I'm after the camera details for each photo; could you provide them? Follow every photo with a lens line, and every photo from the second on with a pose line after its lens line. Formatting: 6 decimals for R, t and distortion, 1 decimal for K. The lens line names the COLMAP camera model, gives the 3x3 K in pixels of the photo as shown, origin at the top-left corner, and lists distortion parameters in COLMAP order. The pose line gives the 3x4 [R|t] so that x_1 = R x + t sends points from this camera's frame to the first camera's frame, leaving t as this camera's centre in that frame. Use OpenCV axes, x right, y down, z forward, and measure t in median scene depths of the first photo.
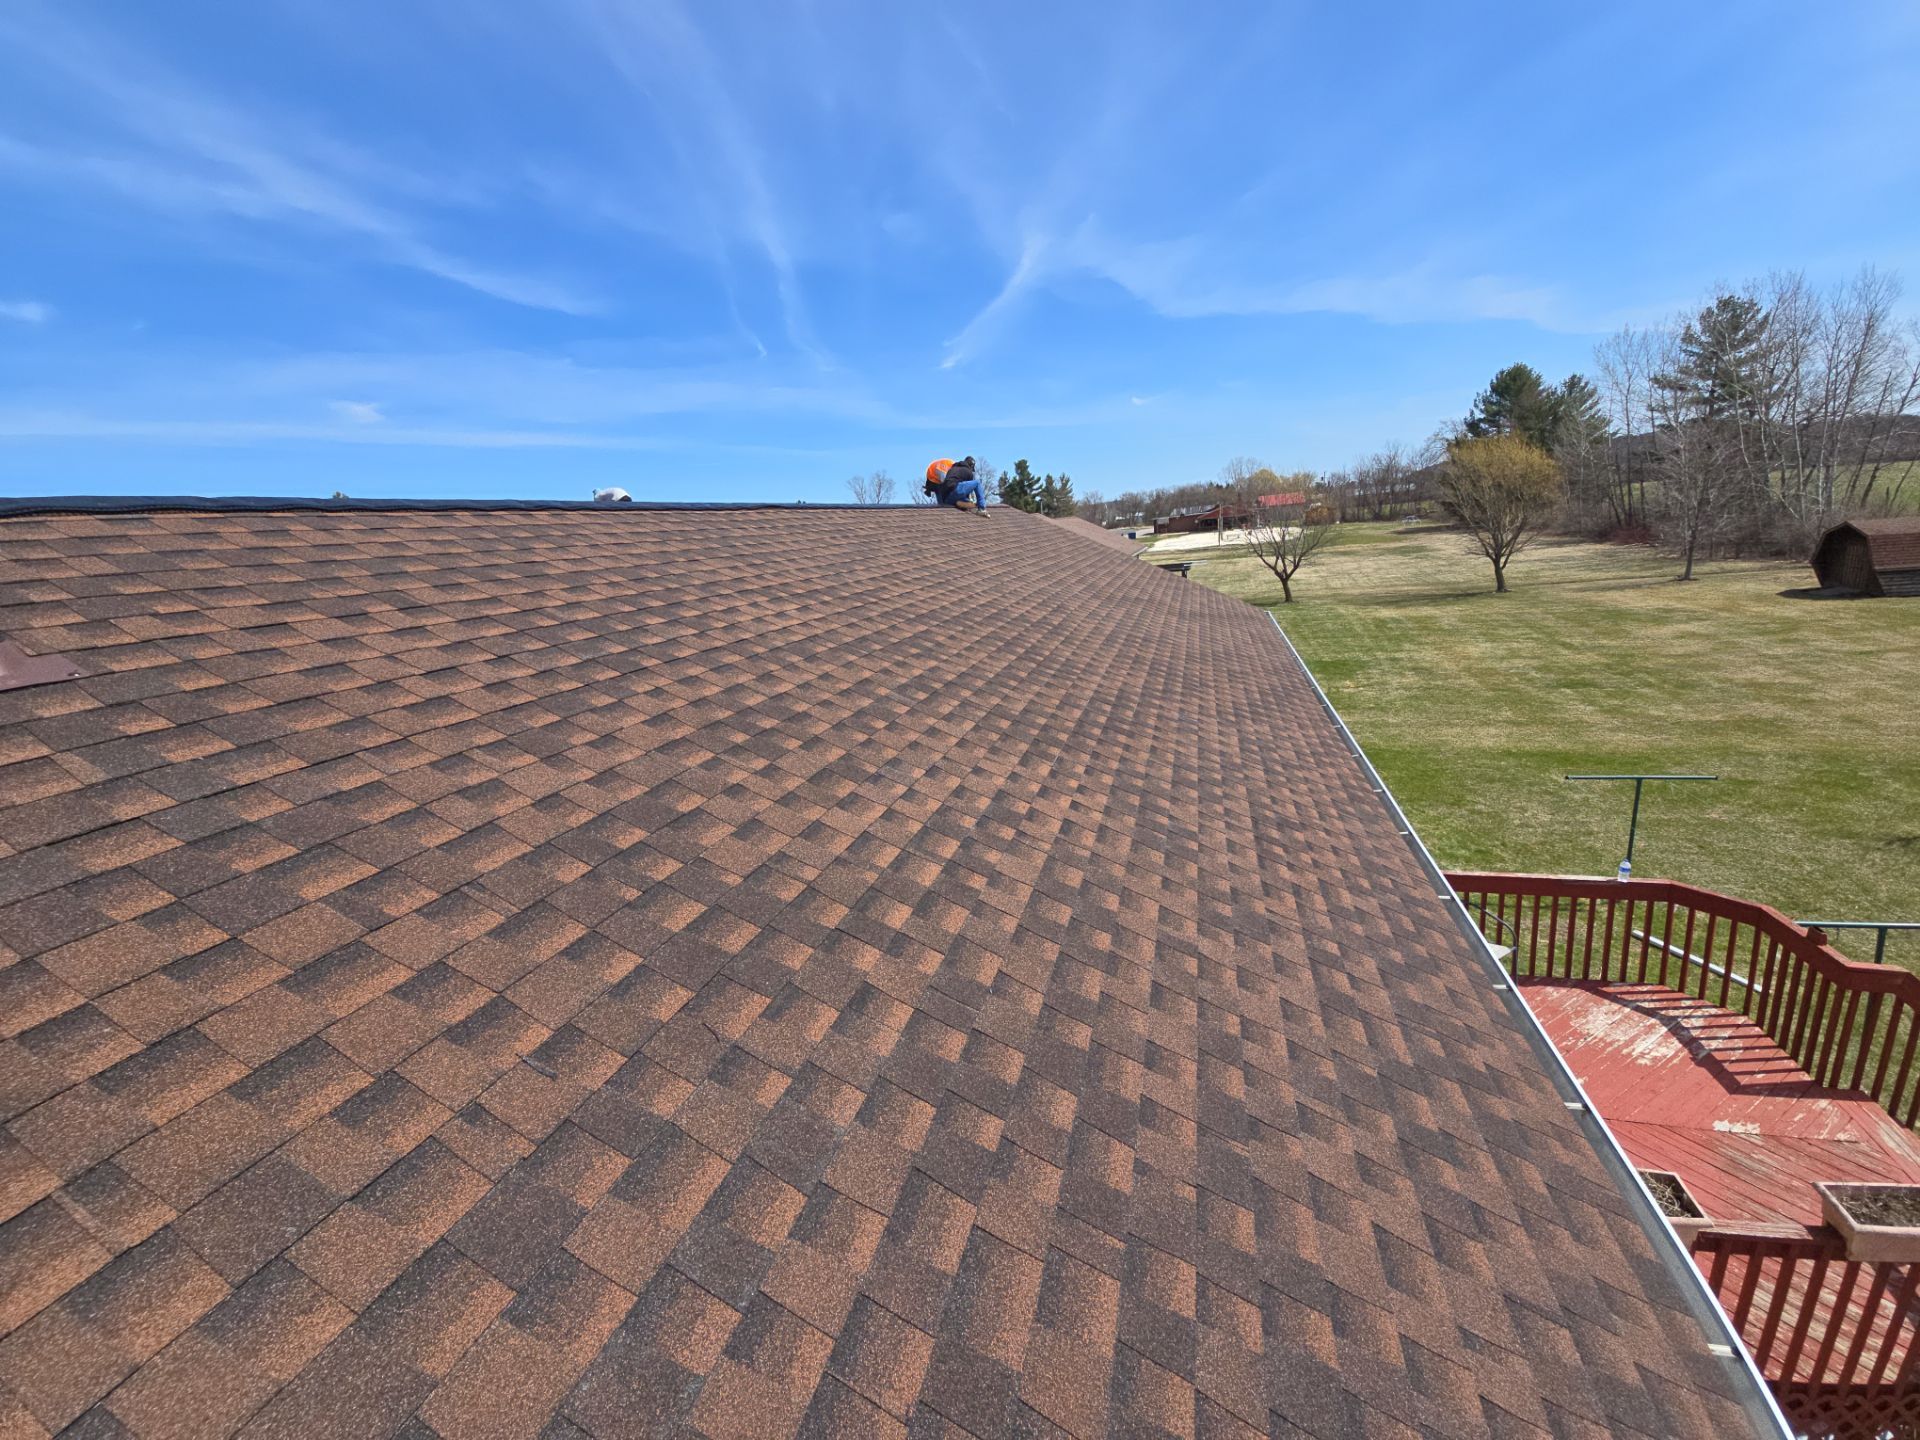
lens RADIAL K [[785.1, 0, 960.0], [0, 785.1, 720.0], [0, 0, 1]] dist [0.028840, -0.011908]
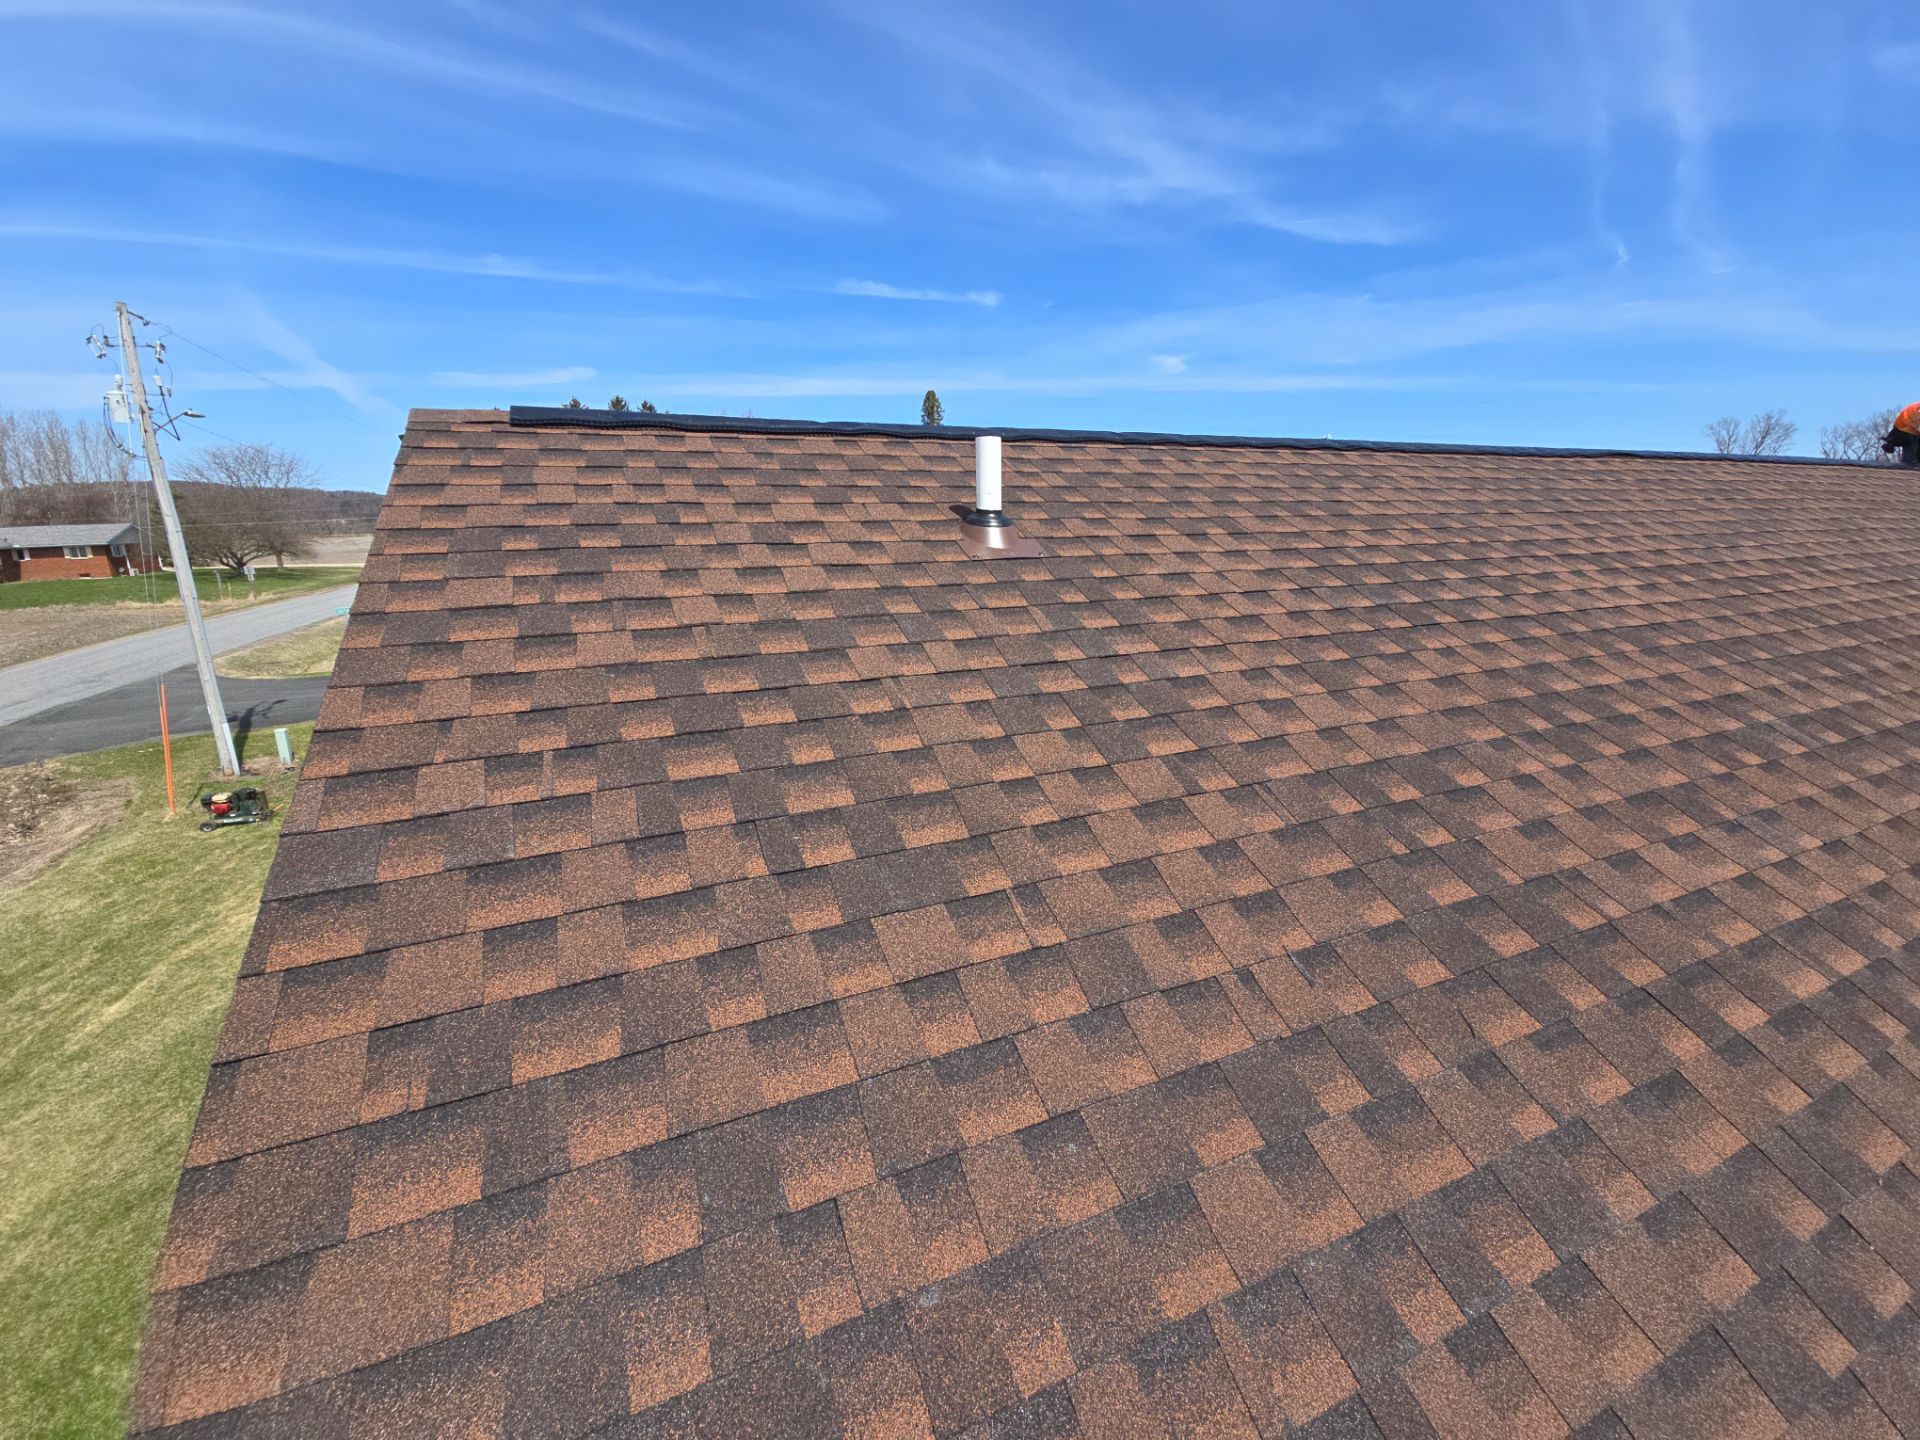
lens RADIAL K [[785.1, 0, 960.0], [0, 785.1, 720.0], [0, 0, 1]] dist [0.028840, -0.011908]
pose [[0.661909, 0.275773, -0.697012, -0.103290], [-0.231019, 0.959653, 0.160302, 0.027467], [0.713097, 0.054918, 0.698911, -0.060205]]
